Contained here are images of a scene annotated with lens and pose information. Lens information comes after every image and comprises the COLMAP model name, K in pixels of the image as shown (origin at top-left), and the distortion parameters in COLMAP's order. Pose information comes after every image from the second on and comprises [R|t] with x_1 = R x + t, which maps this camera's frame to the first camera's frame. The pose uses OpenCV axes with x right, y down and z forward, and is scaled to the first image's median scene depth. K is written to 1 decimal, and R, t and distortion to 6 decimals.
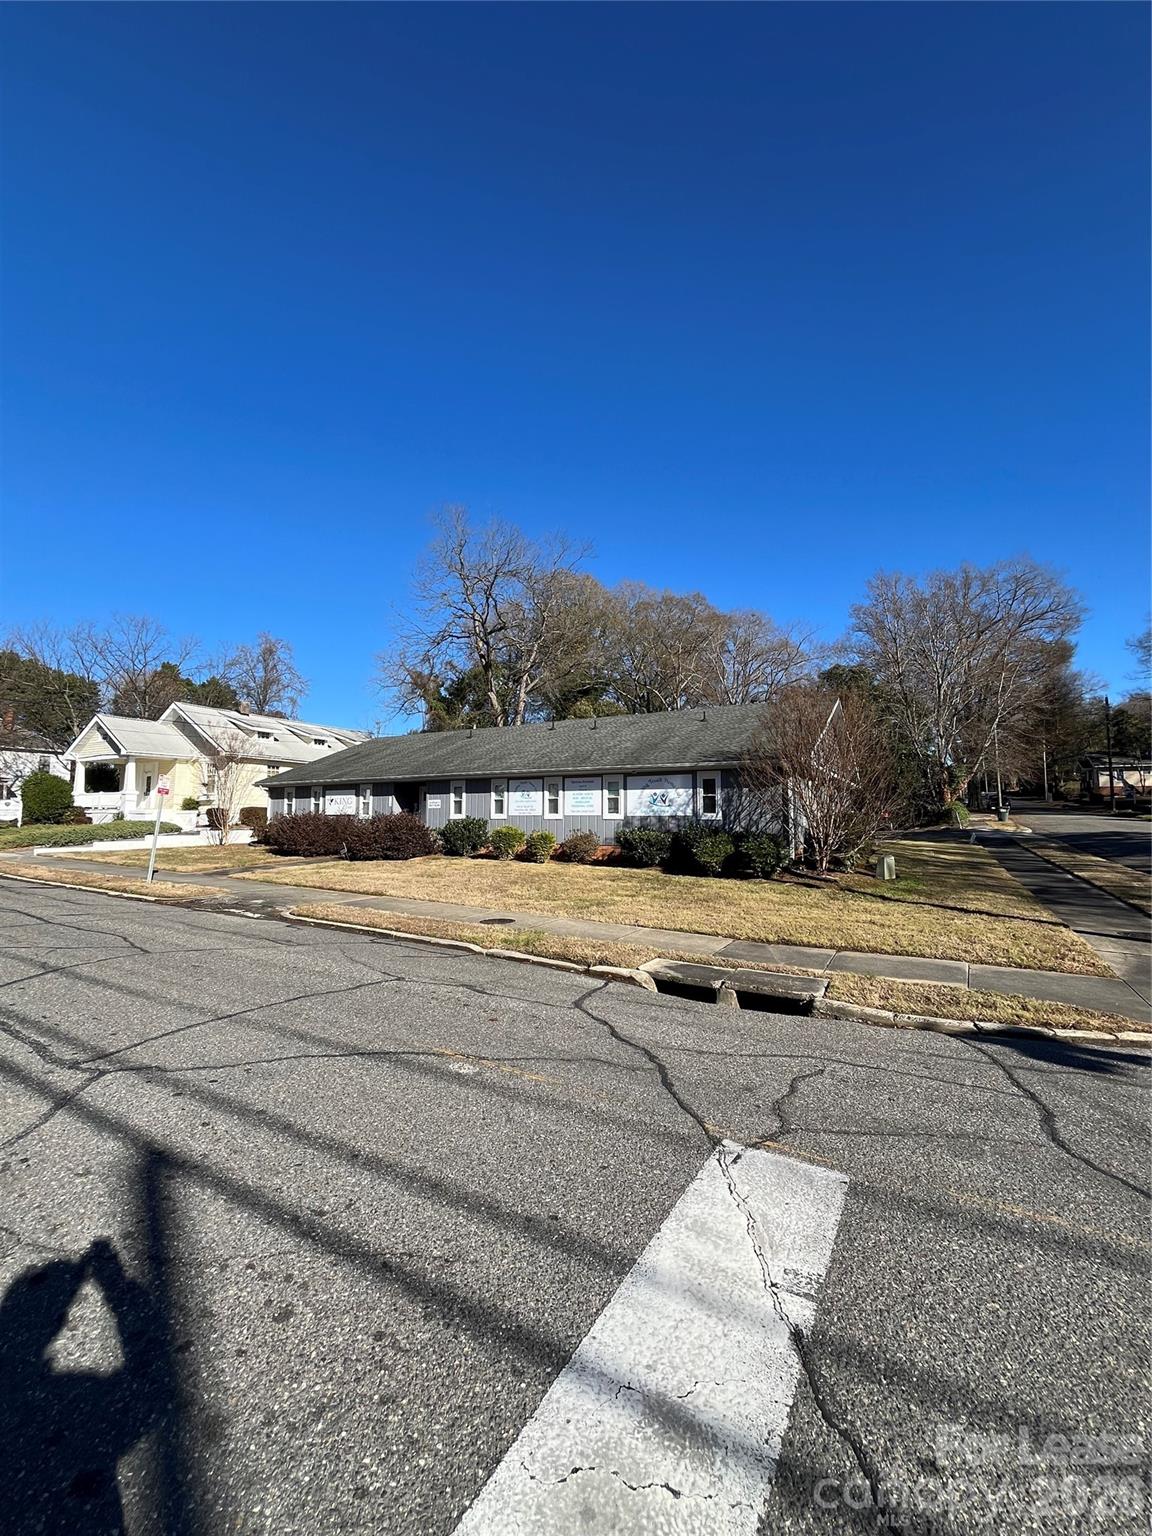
lens RADIAL K [[619.3, 0, 572.7], [0, 619.3, 775.1], [0, 0, 1]] dist [-0.001032, -0.000078]
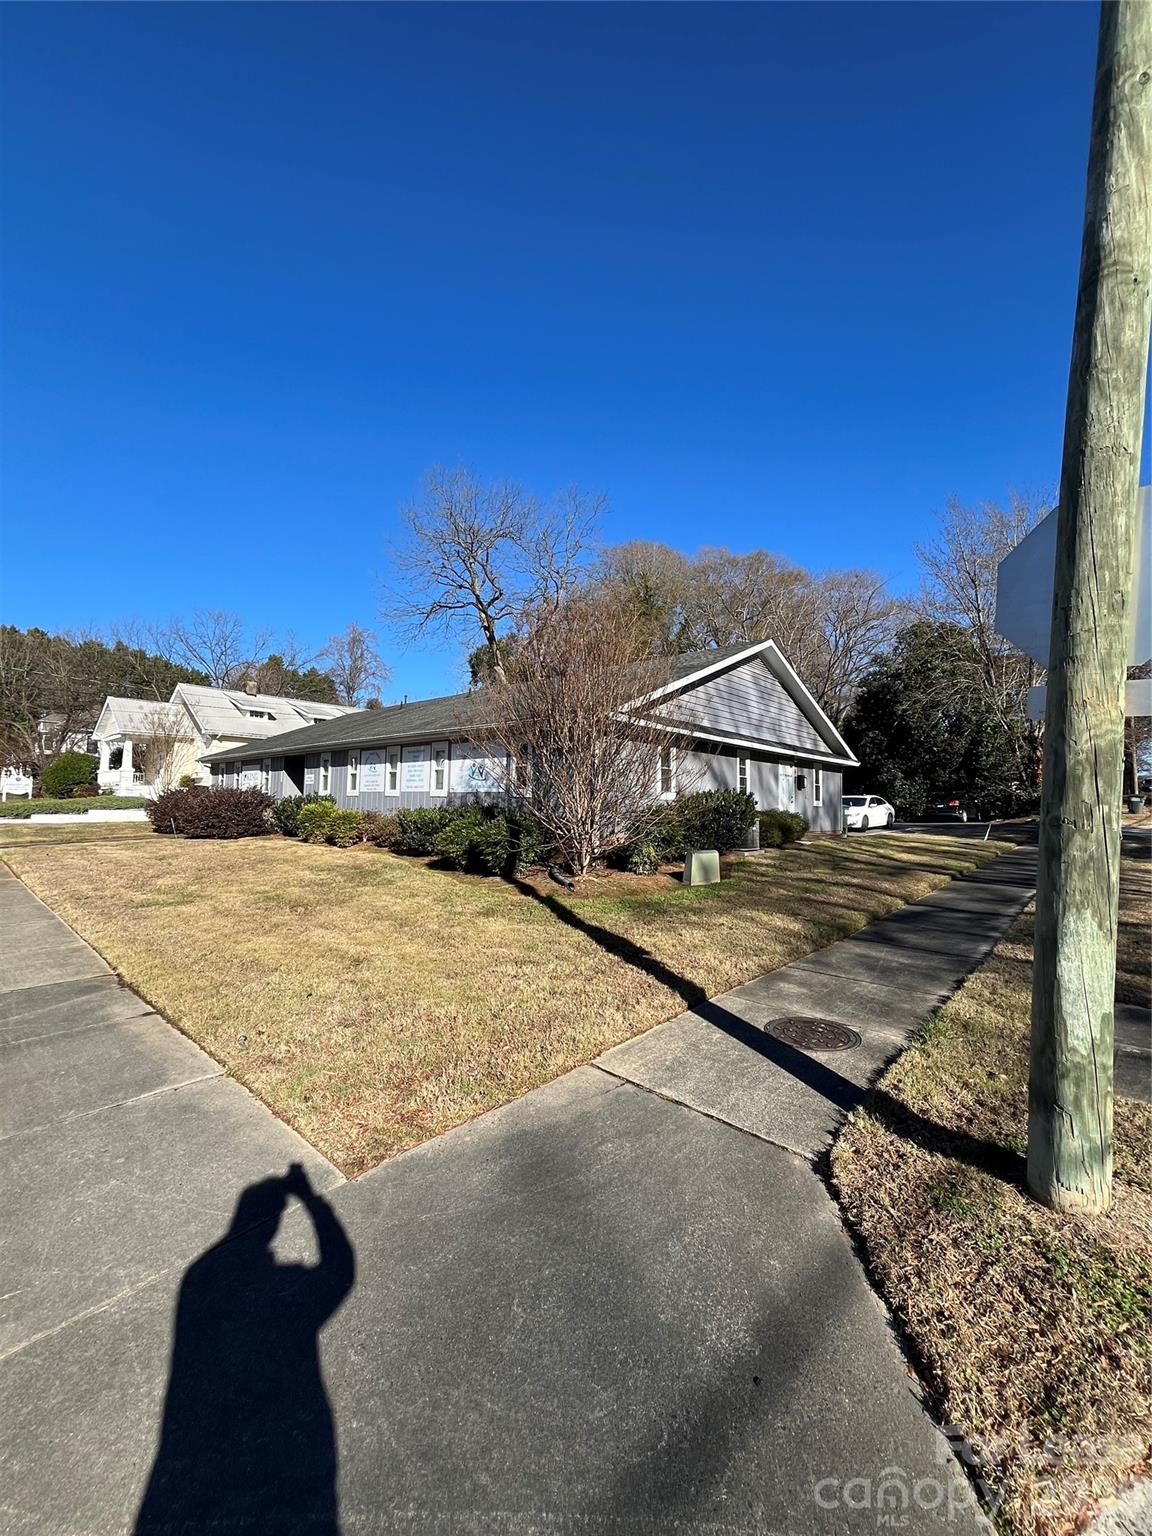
lens RADIAL K [[619.3, 0, 578.4], [0, 619.3, 760.2], [0, 0, 1]] dist [-0.001032, -0.000078]
pose [[0.976996, -0.000246, -0.213259, 0.395187], [-0.000510, 0.999994, -0.003488, 0.024940], [0.213259, 0.003517, 0.976989, 0.230348]]
